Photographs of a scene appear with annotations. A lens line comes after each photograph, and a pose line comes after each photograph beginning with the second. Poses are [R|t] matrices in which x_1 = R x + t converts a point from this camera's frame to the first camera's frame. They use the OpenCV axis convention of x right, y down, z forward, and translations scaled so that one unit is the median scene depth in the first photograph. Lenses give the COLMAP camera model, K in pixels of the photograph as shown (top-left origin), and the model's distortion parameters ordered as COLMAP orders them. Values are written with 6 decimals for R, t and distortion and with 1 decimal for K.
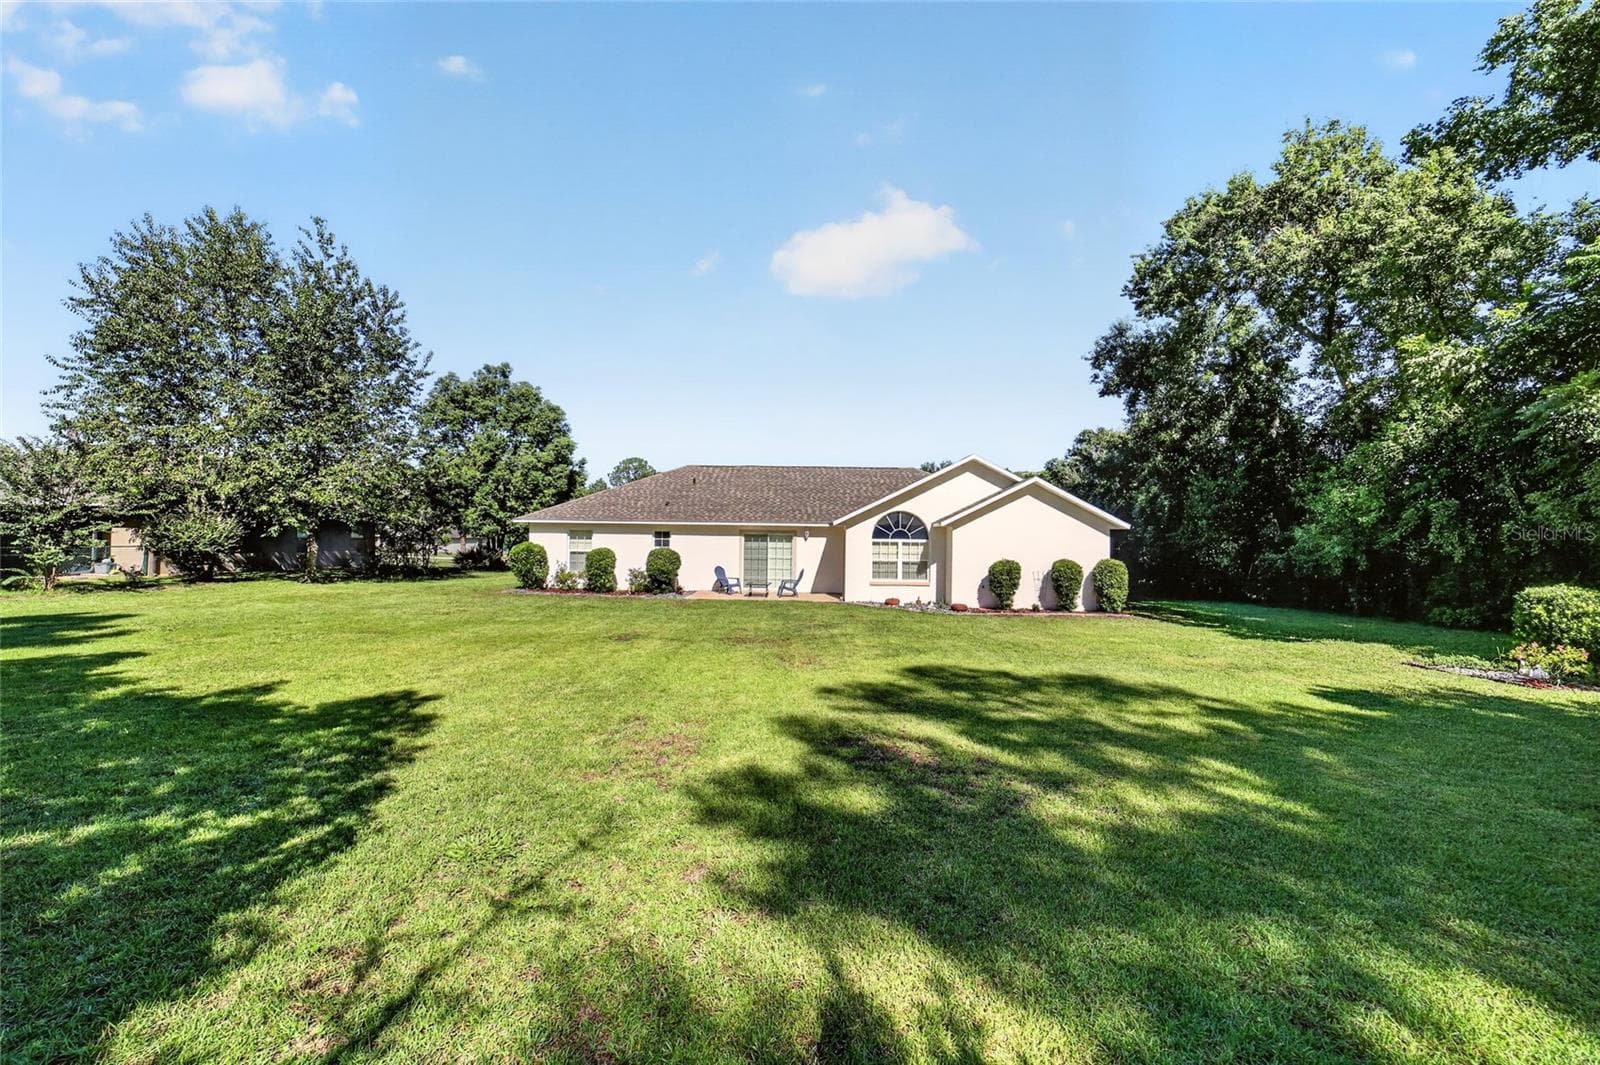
lens RADIAL K [[614.7, 0, 806.5], [0, 614.7, 538.8], [0, 0, 1]] dist [-0.039522, 0.007497]
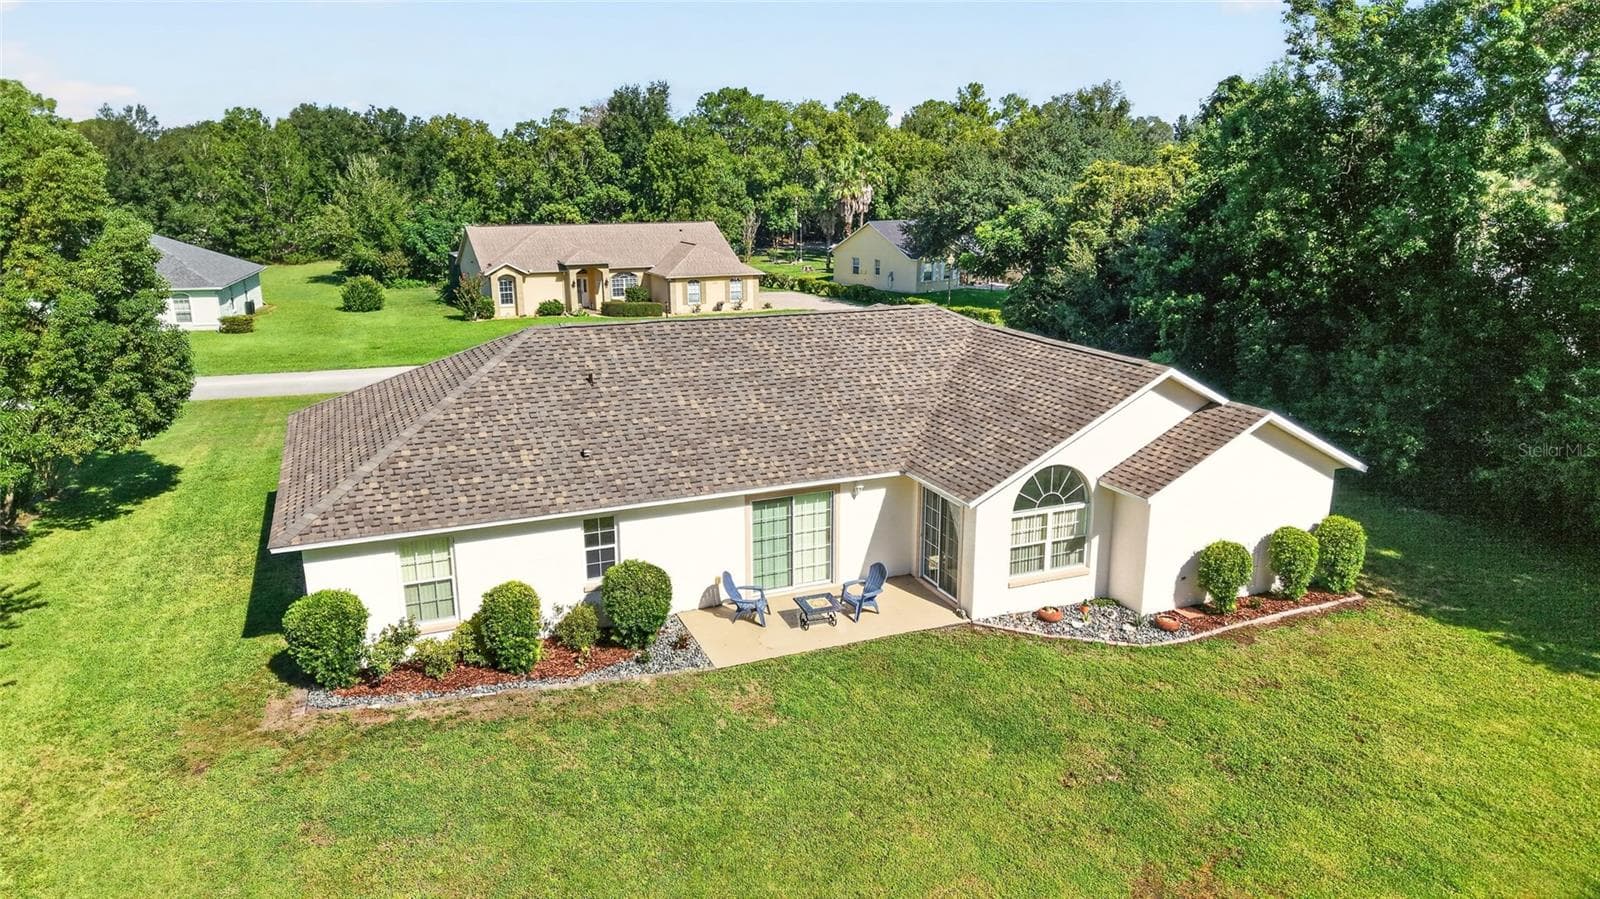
lens RADIAL K [[1061.2, 0, 800.0], [0, 1061.2, 449.5], [0, 0, 1]] dist [0.074449, -0.142994]
pose [[0.905780, -0.121573, 0.405934, -0.494658], [0.013153, 0.965565, 0.259828, -0.332765], [-0.423544, -0.230008, 0.876189, 0.190624]]
